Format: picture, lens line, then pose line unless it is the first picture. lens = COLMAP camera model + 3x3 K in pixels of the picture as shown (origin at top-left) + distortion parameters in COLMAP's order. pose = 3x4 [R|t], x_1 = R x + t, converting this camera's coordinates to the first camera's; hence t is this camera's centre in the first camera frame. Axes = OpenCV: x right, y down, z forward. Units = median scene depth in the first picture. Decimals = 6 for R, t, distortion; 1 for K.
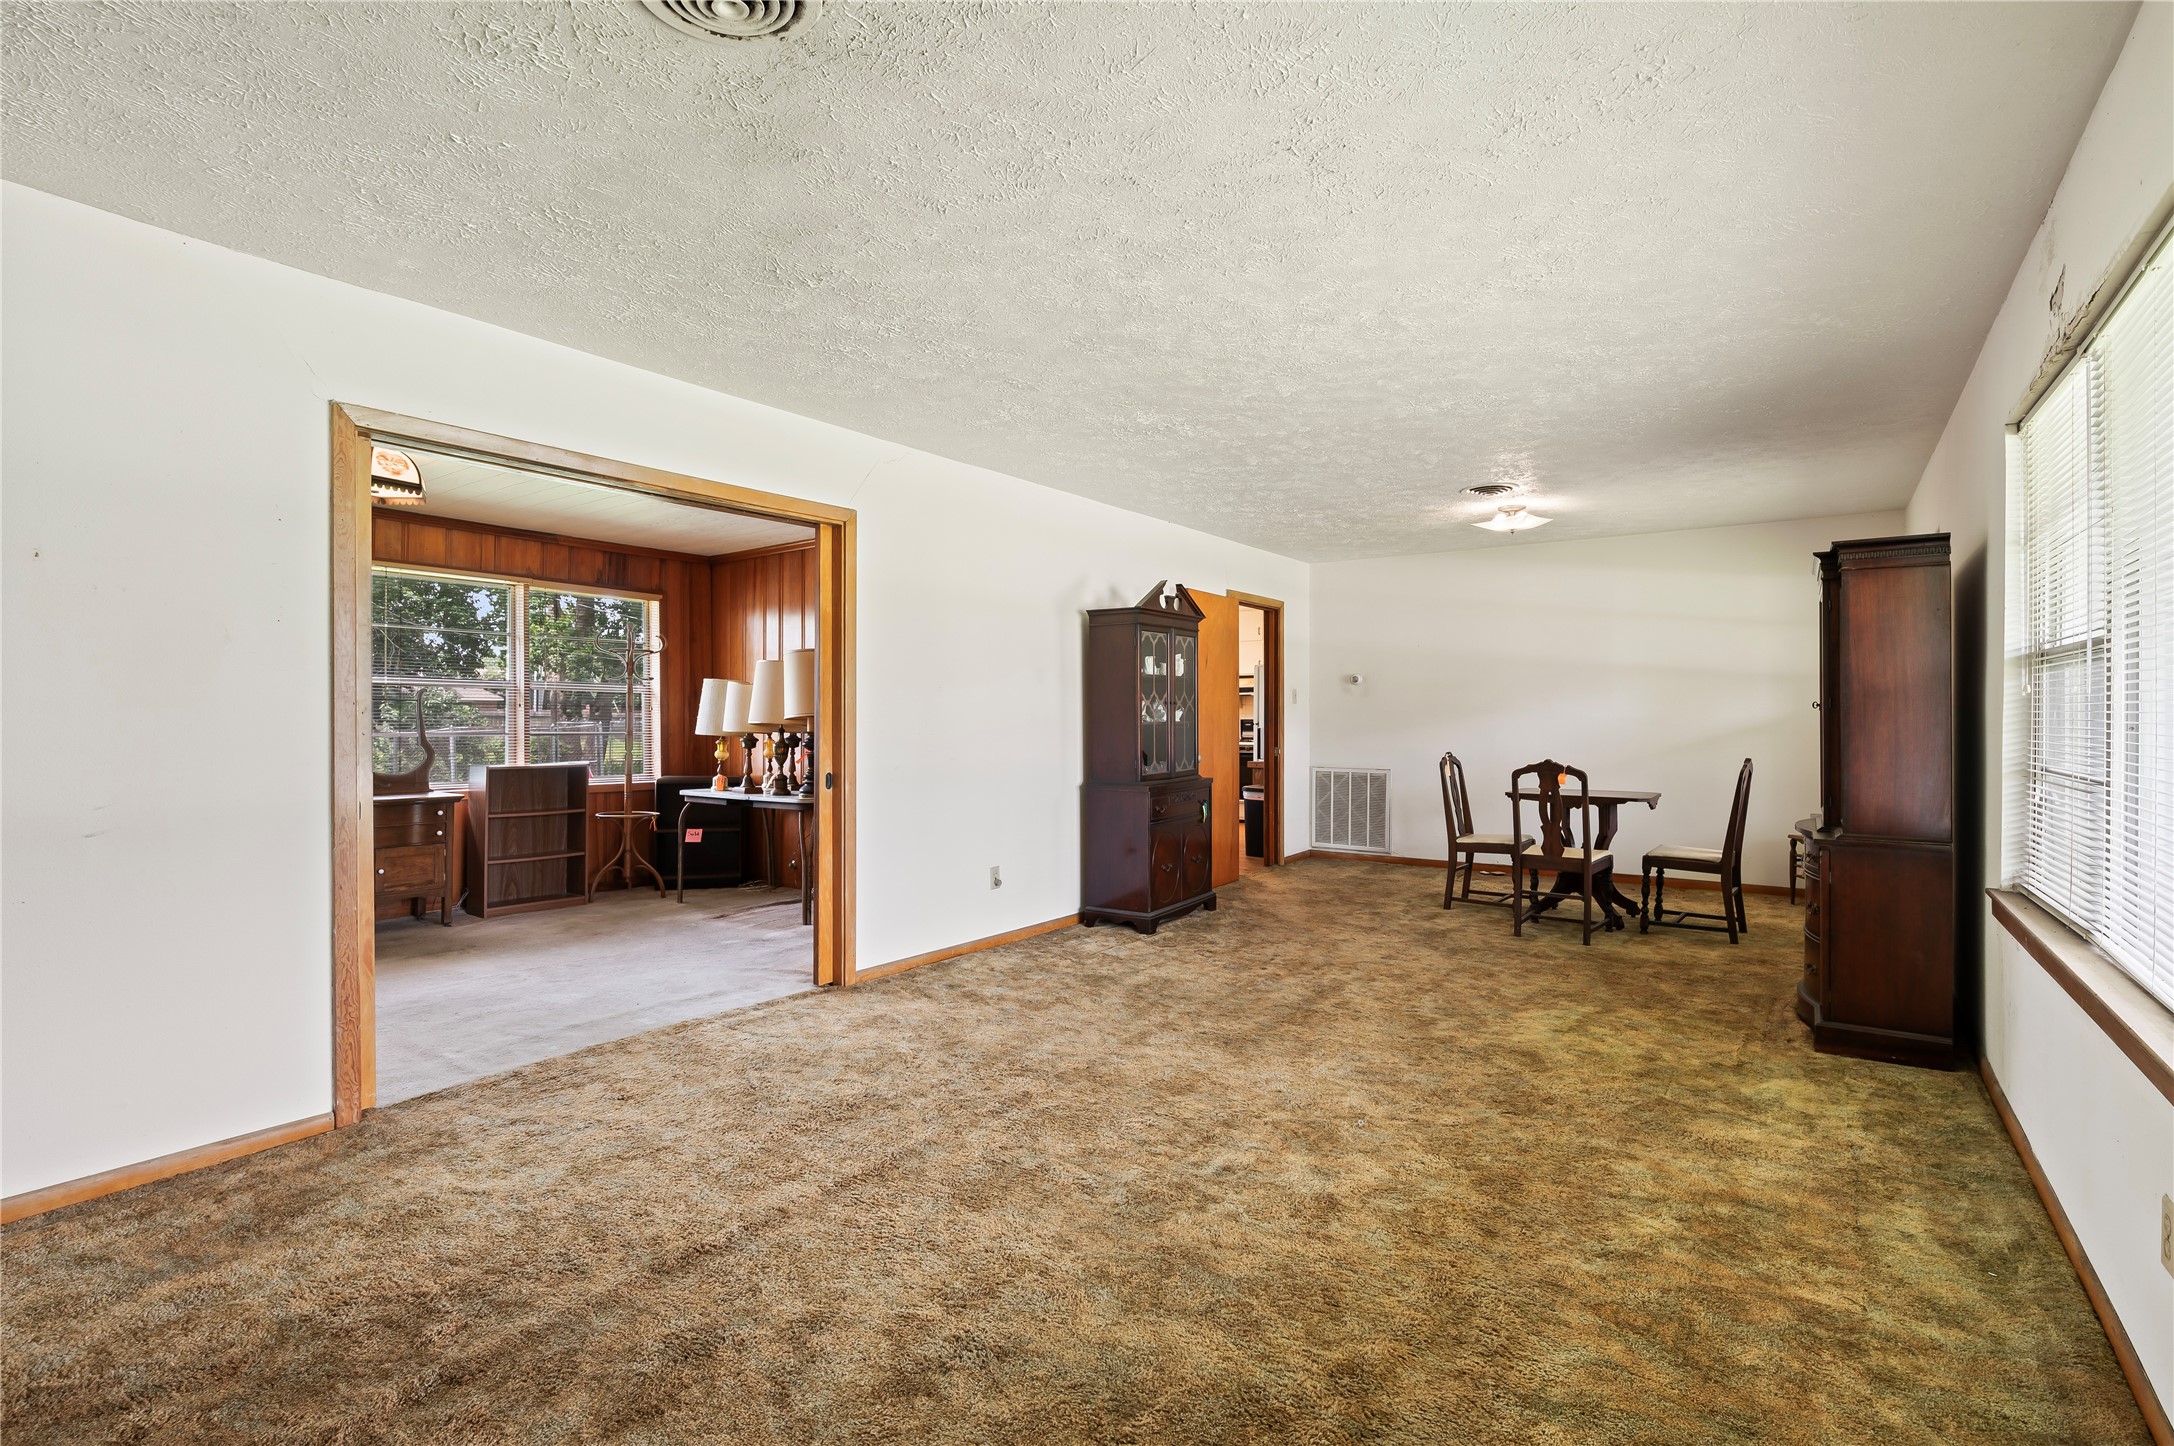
lens RADIAL K [[1026.5, 0, 1077.8], [0, 1026.5, 719.6], [0, 0, 1]] dist [-0.003660, -0.000730]
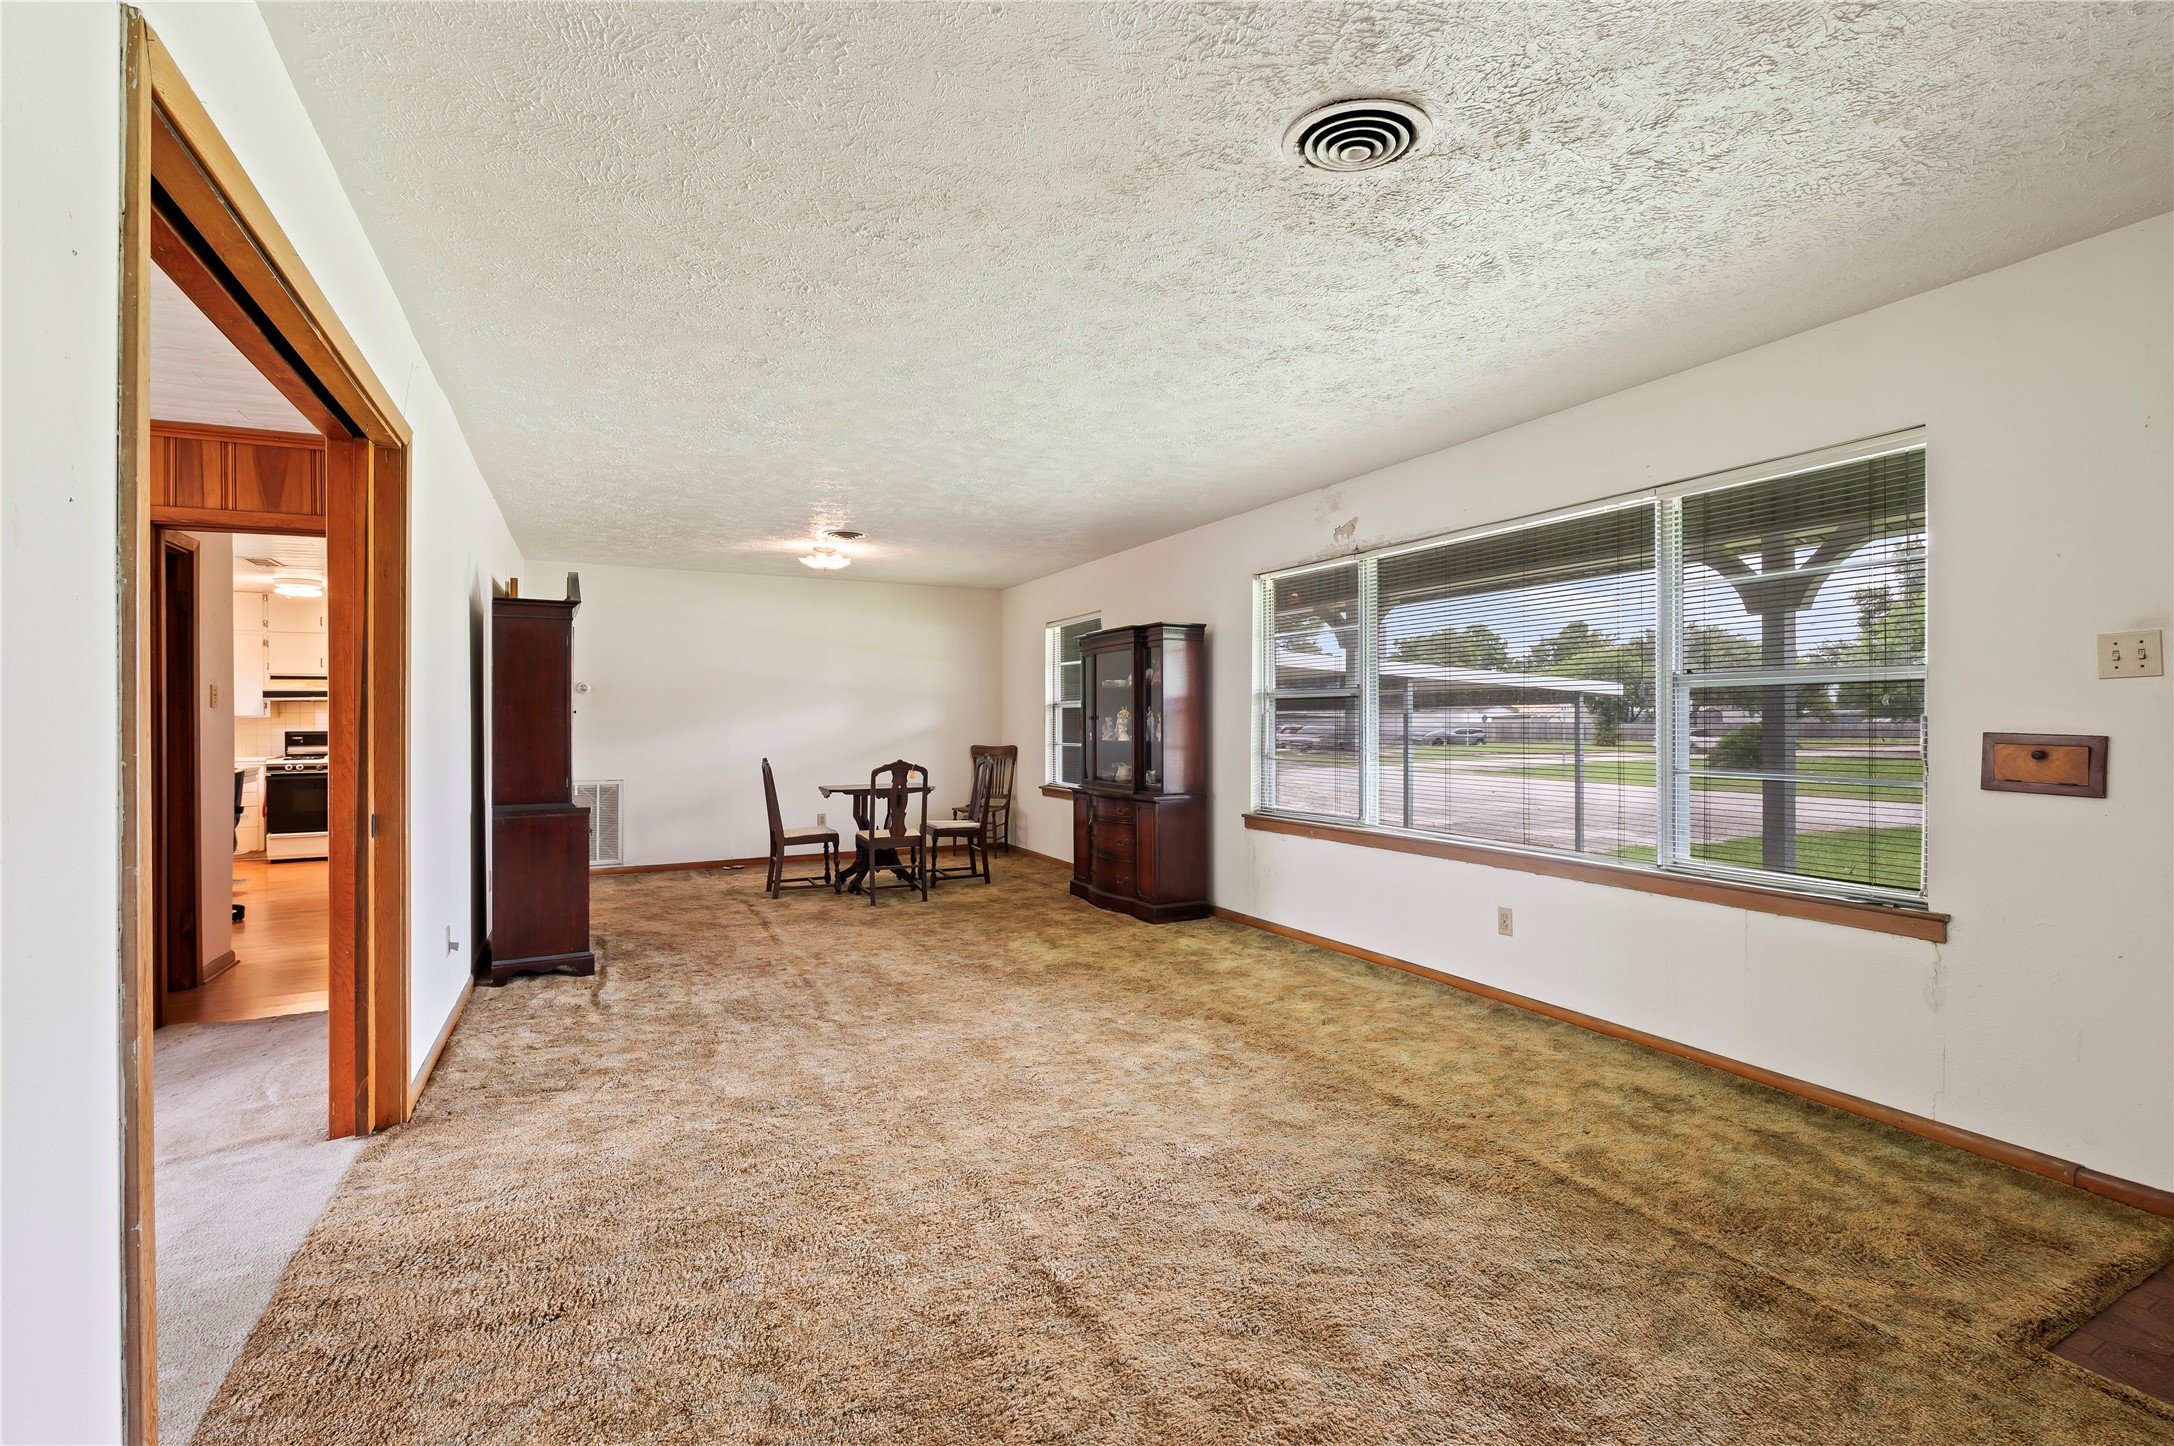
lens RADIAL K [[991.5, 0, 1074.0], [0, 991.5, 725.4], [0, 0, 1]] dist [-0.001677, -0.000623]
pose [[0.452288, -0.004954, 0.891858, -0.746504], [0.008483, 0.999963, 0.001253, -0.004434], [-0.891831, 0.006999, 0.452314, 0.362703]]
